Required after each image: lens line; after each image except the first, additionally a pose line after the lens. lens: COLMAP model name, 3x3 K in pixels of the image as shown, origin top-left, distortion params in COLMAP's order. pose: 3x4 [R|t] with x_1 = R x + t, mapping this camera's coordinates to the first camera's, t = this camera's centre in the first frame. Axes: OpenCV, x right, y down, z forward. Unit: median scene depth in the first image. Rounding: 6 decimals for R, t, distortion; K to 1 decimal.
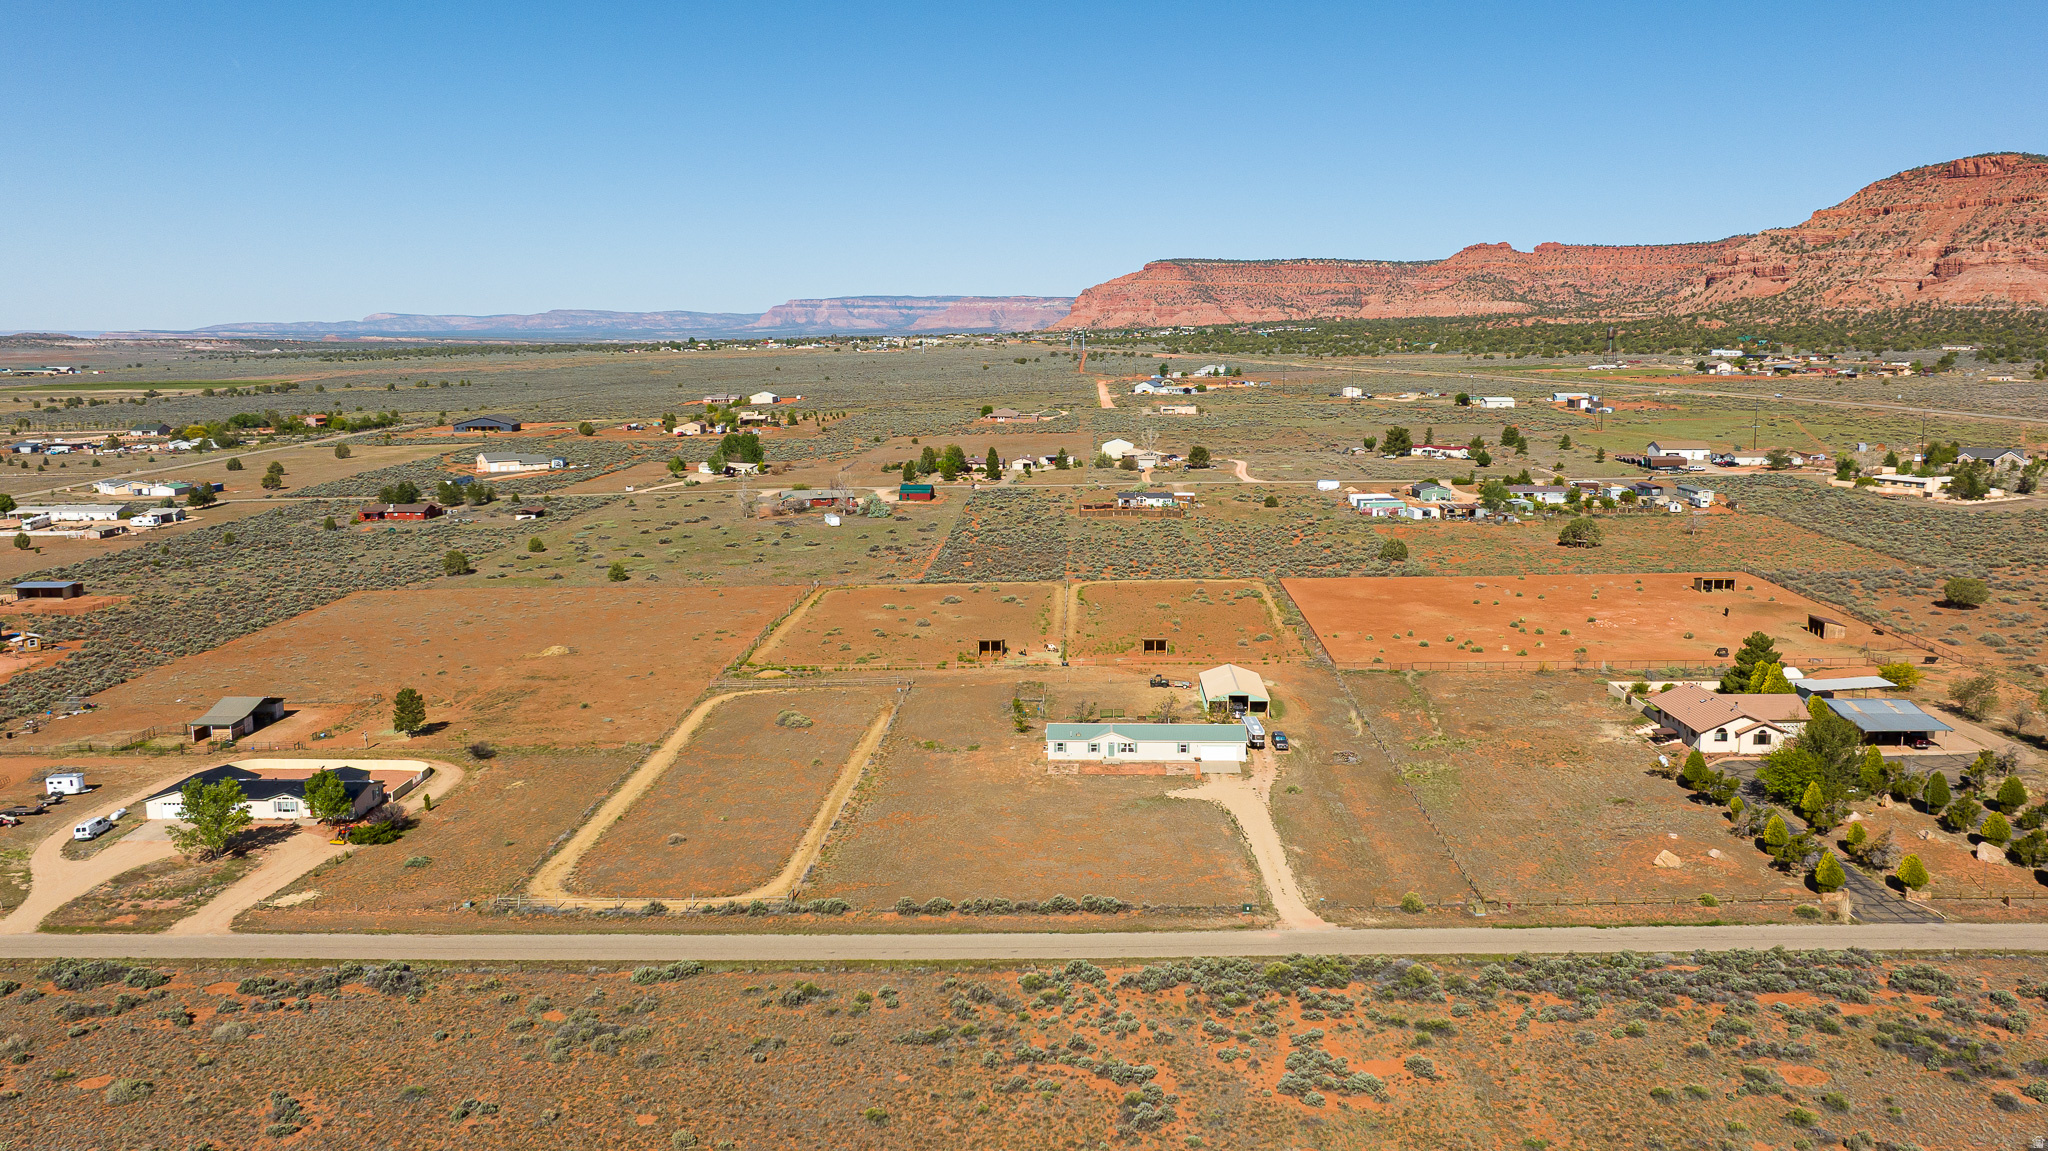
lens RADIAL K [[1601.2, 0, 994.6], [0, 1601.2, 575.2], [0, 0, 1]] dist [-0.020211, -0.001708]
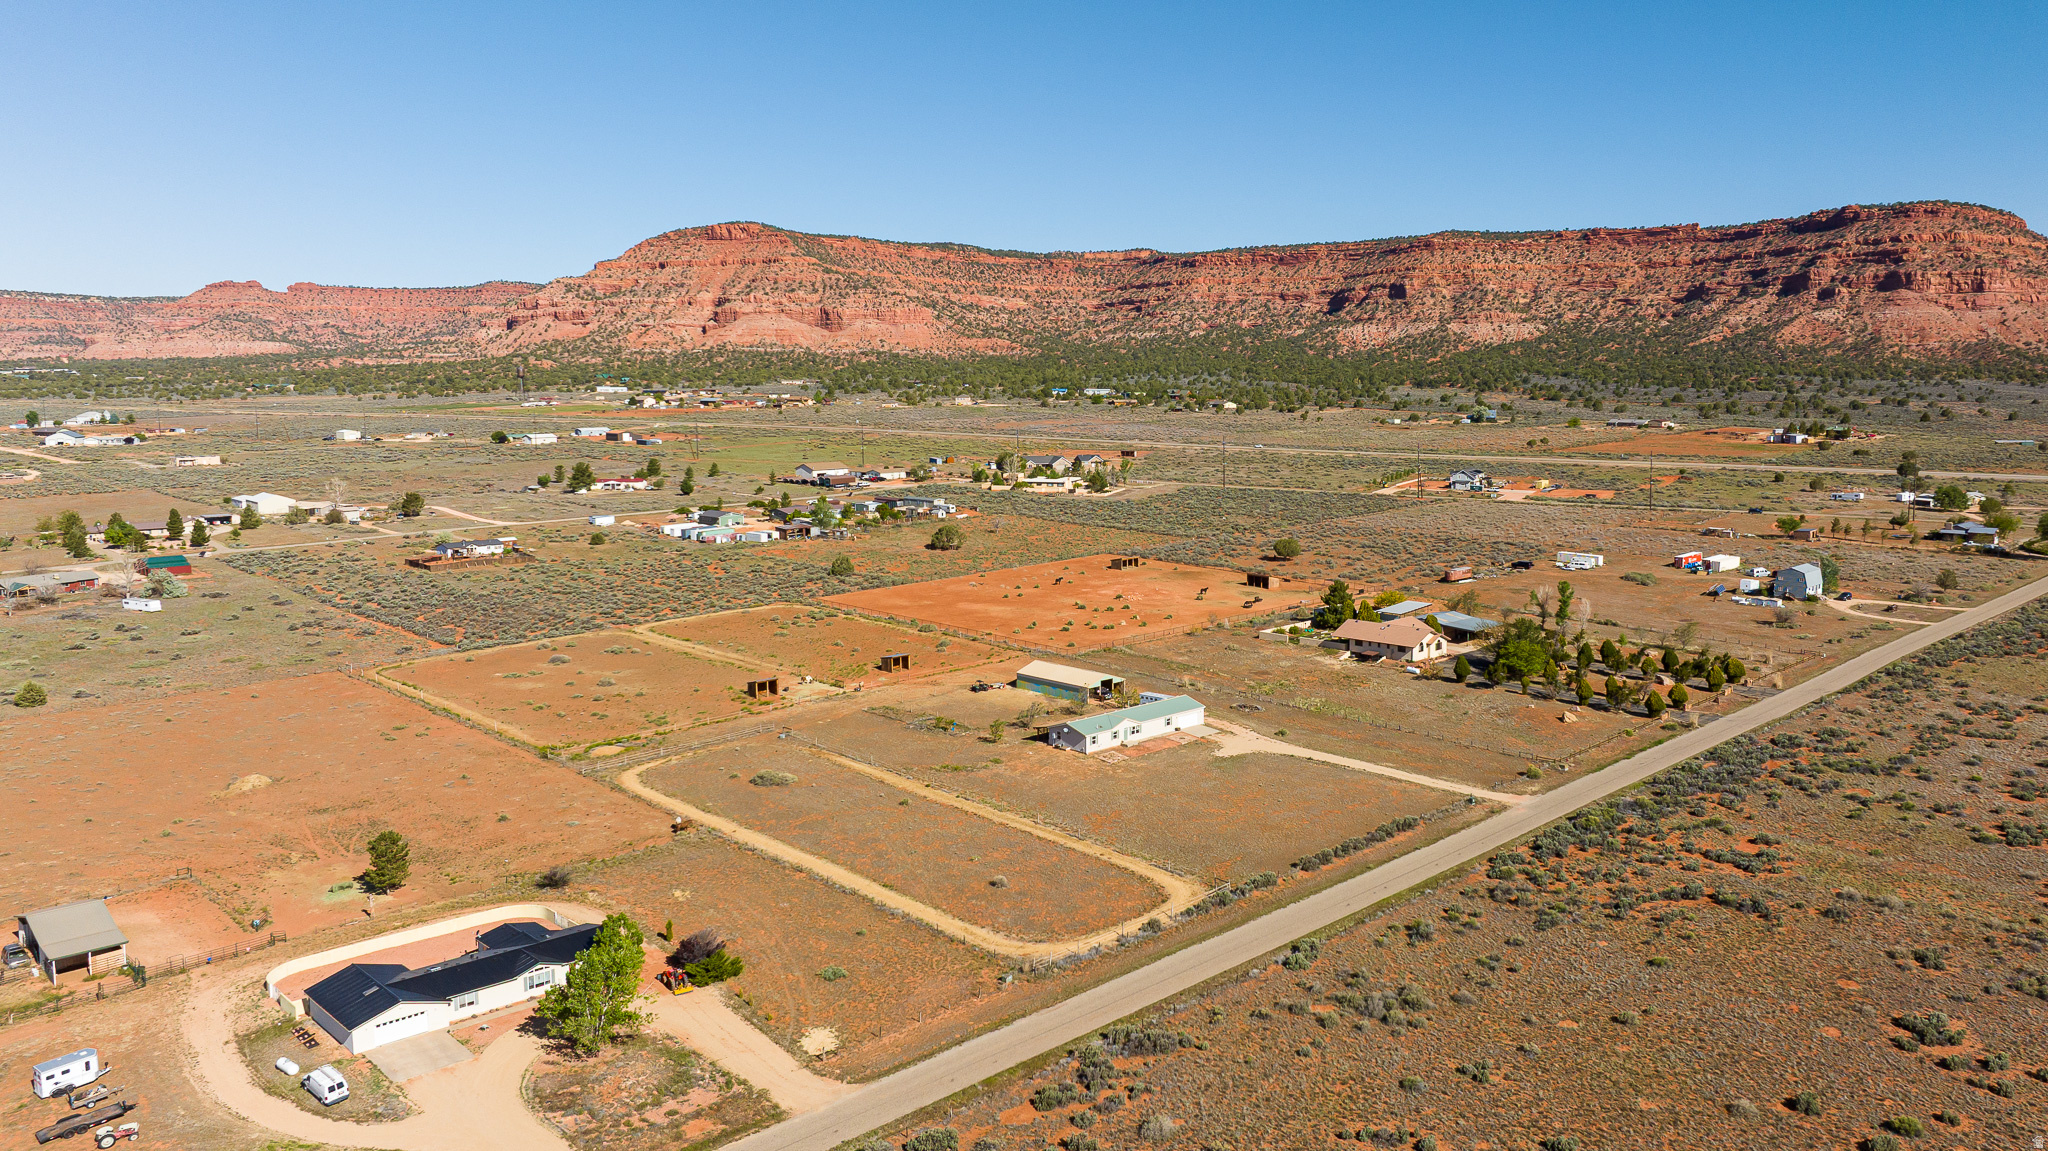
lens RADIAL K [[1576.7, 0, 1065.0], [0, 1576.7, 511.2], [0, 0, 1]] dist [-0.037028, 0.045214]
pose [[0.675082, -0.068908, 0.734517, -0.265331], [0.115043, 0.993281, -0.012551, -0.013282], [-0.728717, 0.092974, 0.678474, 0.091590]]
